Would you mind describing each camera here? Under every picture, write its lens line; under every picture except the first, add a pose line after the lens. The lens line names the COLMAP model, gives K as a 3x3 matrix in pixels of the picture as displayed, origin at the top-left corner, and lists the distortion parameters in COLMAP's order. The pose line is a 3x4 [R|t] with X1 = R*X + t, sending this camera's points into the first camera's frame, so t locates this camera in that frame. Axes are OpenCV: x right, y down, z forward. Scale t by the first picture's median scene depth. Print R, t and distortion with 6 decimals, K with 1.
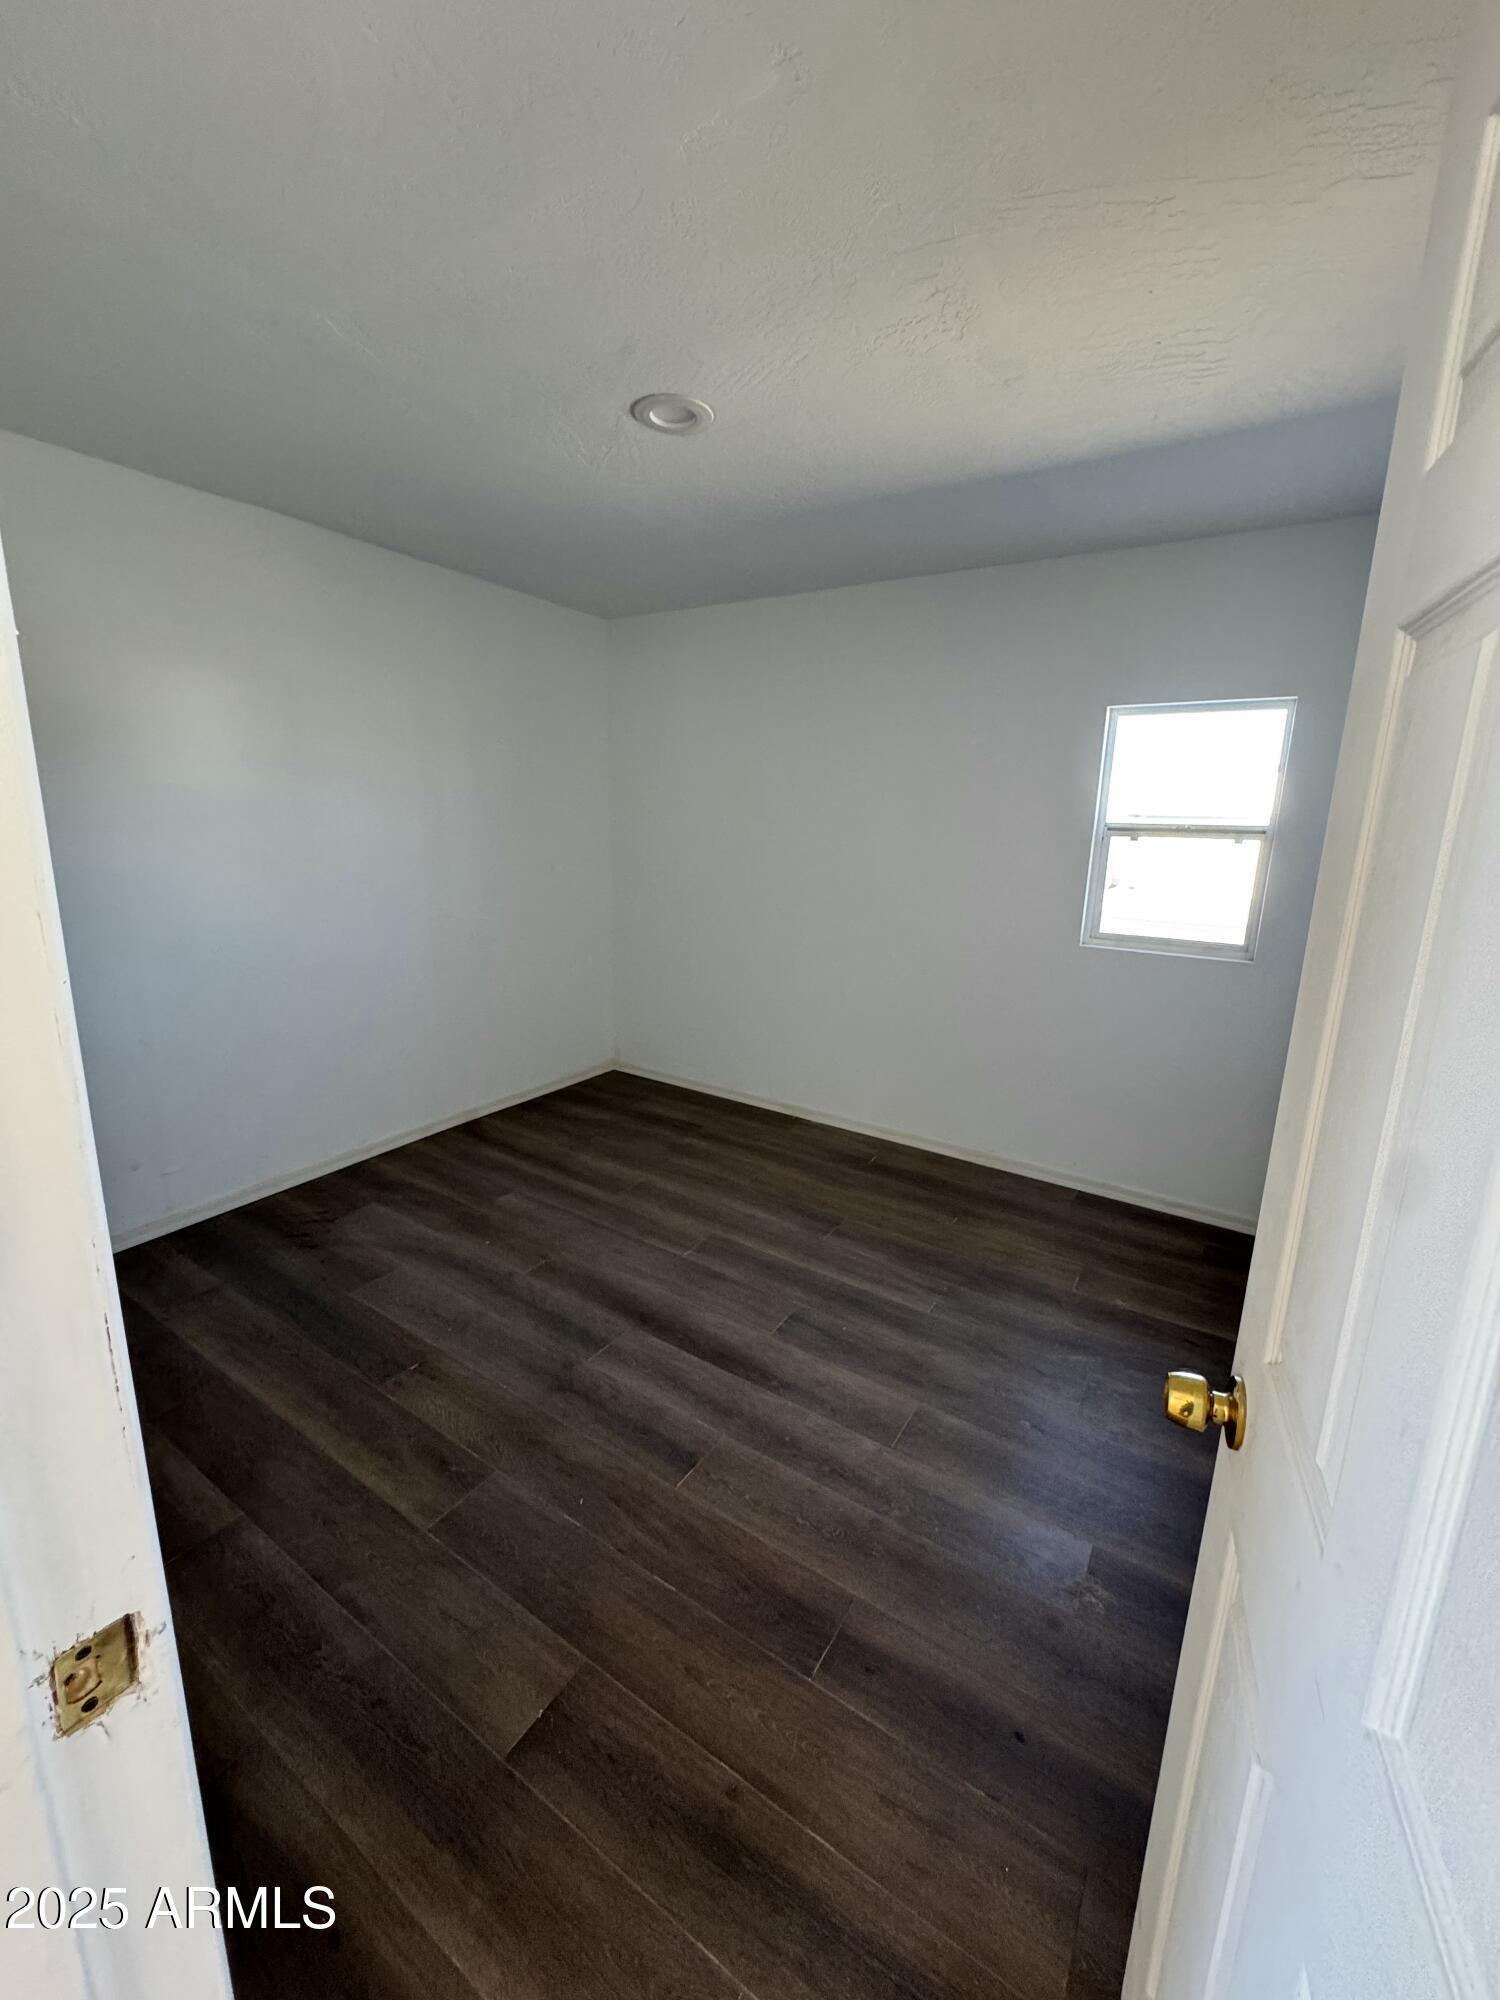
lens RADIAL K [[817.8, 0, 750.0], [0, 817.8, 1000.0], [0, 0, 1]] dist [-0.001739, -0.000124]
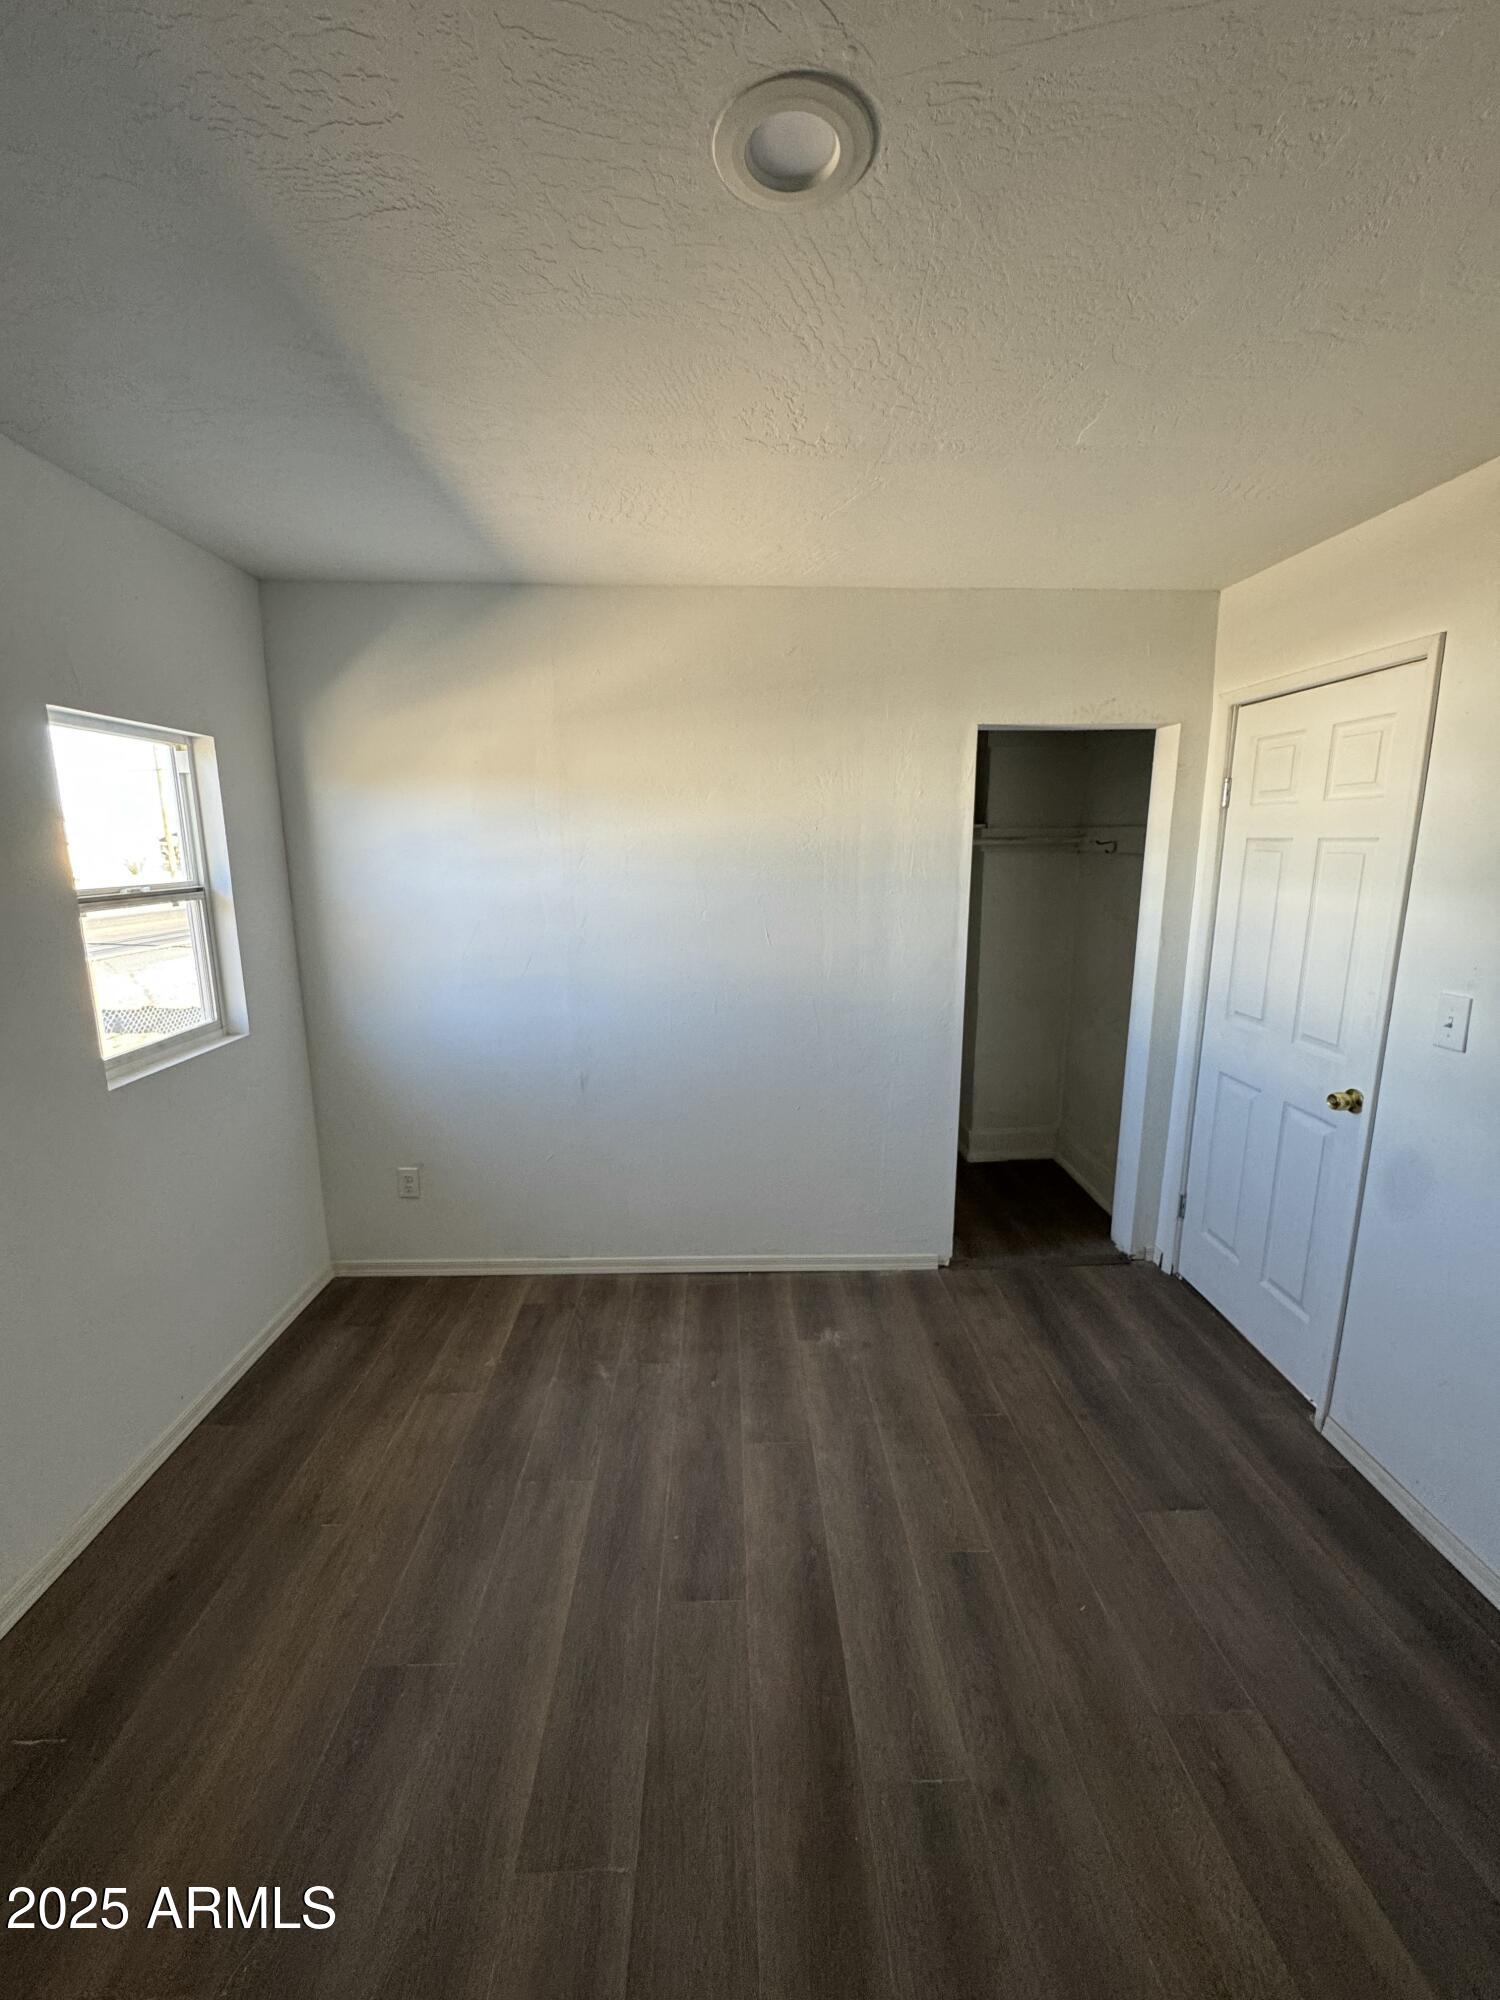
lens RADIAL K [[817.8, 0, 750.0], [0, 817.8, 1000.0], [0, 0, 1]] dist [-0.001739, -0.000124]
pose [[-0.583052, -0.179491, 0.792359, -0.516112], [0.160882, 0.930468, 0.329160, -0.371231], [-0.796346, 0.319393, -0.513635, 1.327981]]
